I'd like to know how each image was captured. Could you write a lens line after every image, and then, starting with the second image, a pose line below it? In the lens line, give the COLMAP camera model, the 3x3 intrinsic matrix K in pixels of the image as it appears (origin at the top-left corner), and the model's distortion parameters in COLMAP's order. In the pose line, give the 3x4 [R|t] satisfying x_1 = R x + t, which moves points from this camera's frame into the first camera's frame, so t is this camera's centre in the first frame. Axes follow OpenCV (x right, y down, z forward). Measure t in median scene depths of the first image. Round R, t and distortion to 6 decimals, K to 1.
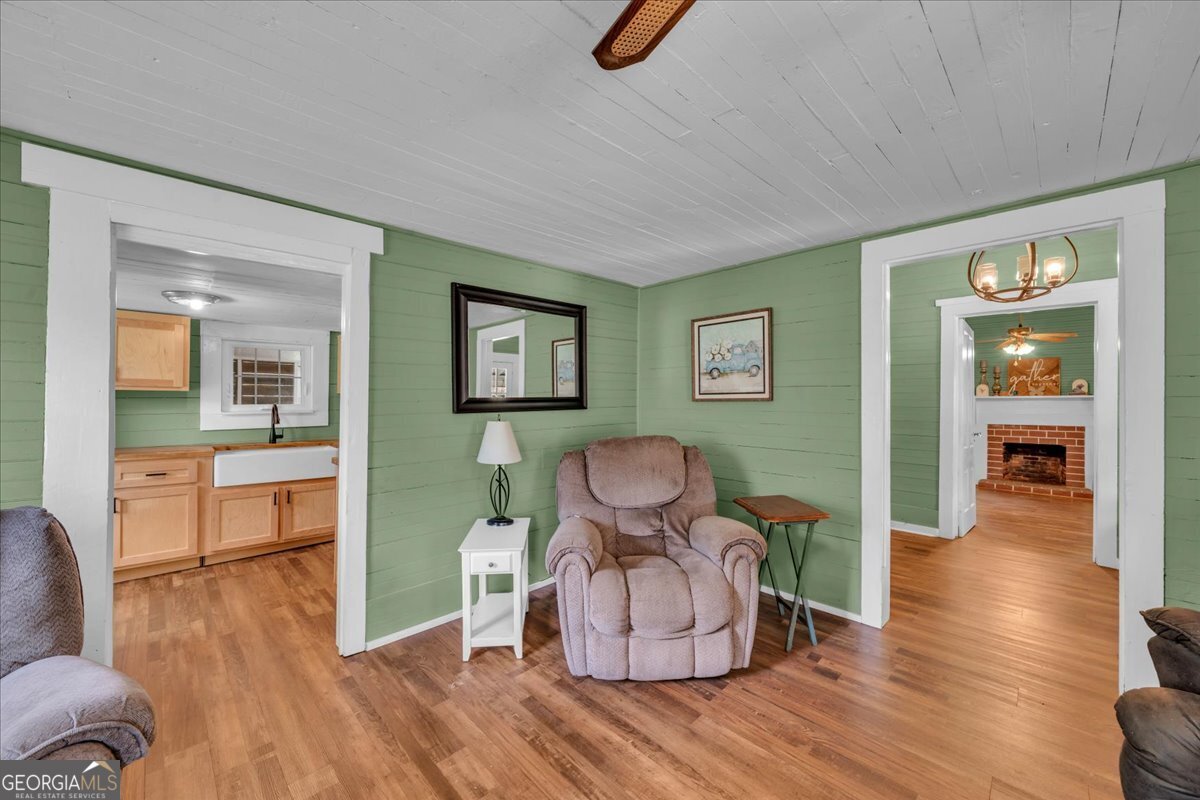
lens RADIAL K [[455.2, 0, 595.3], [0, 455.2, 401.3], [0, 0, 1]] dist [-0.008035, 0.000148]
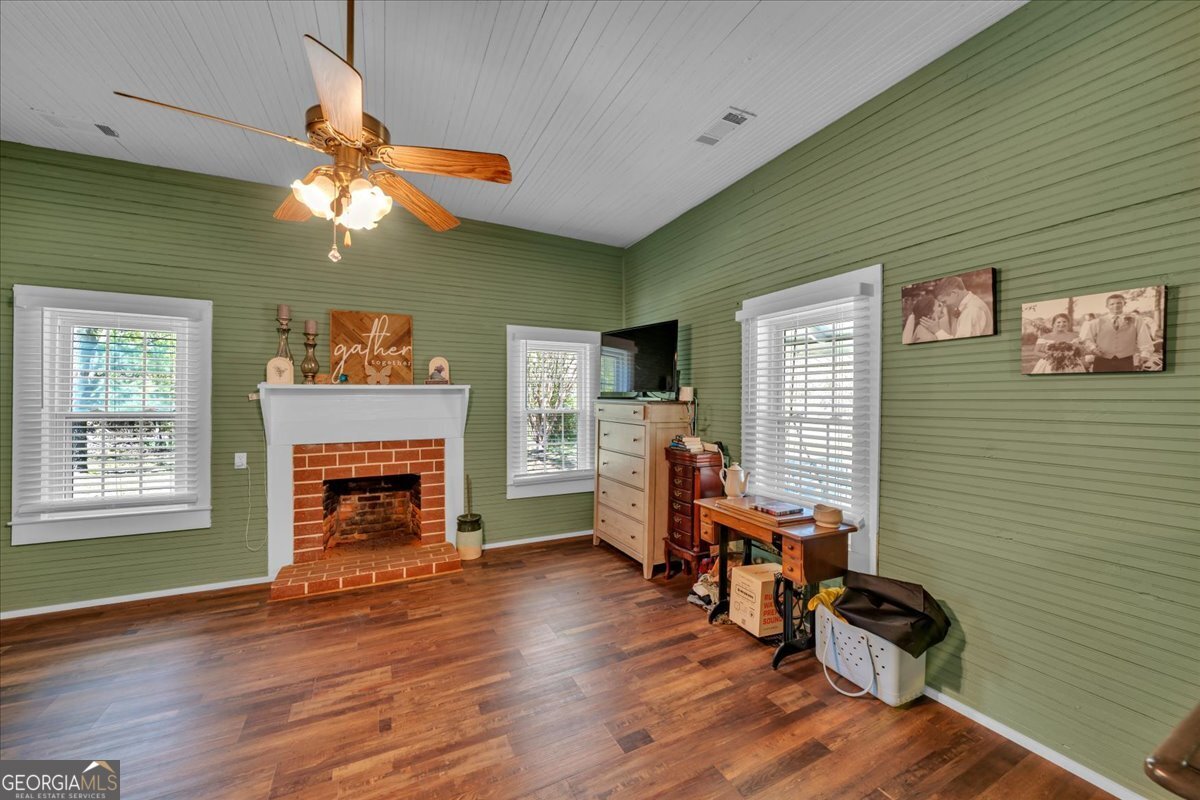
lens RADIAL K [[437.0, 0, 586.7], [0, 437.0, 399.4], [0, 0, 1]] dist [-0.003019, -0.000174]
pose [[0.320429, -0.016085, 0.947136, 0.548389], [-0.003415, 0.999830, 0.018135, -0.005137], [-0.947266, -0.009046, 0.320319, 0.581159]]
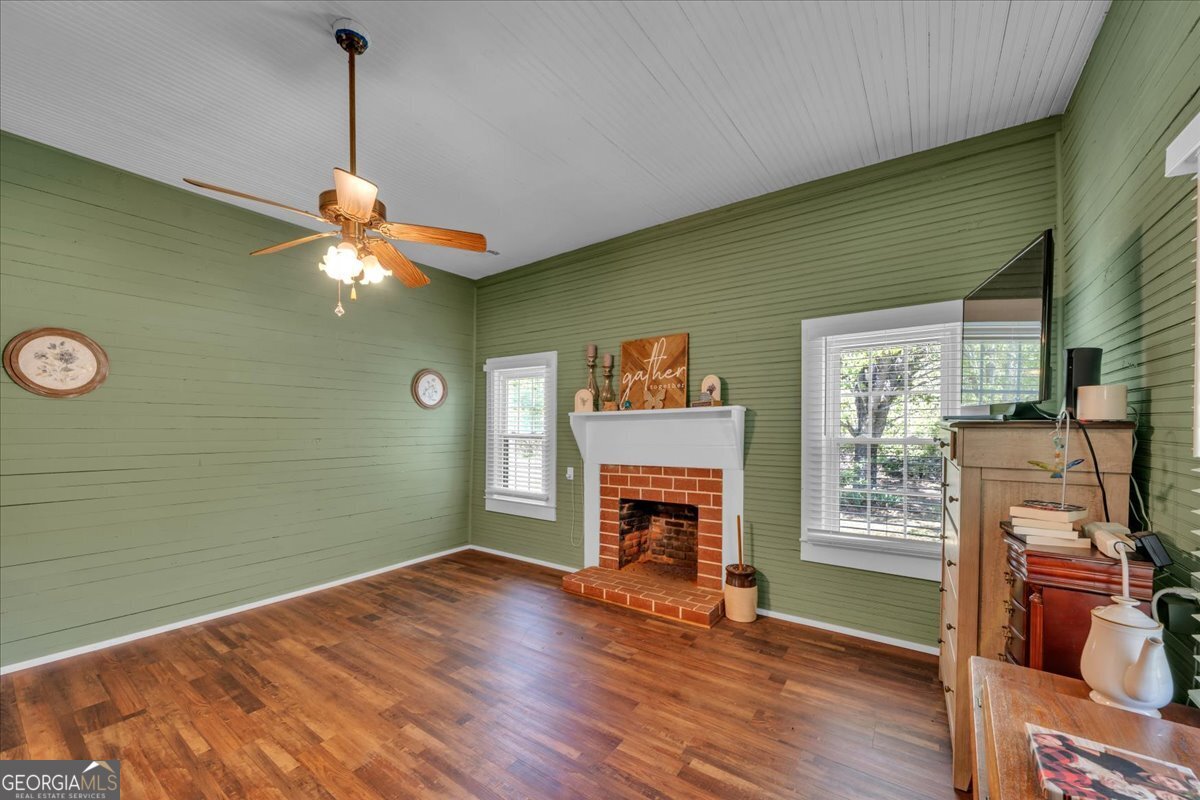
lens RADIAL K [[455.2, 0, 595.2], [0, 455.2, 429.1], [0, 0, 1]] dist [-0.008035, 0.000148]
pose [[0.983902, -0.022358, 0.177304, 0.776498], [0.020085, 0.999692, 0.014603, 0.001107], [-0.177576, -0.010806, 0.984048, 0.476438]]
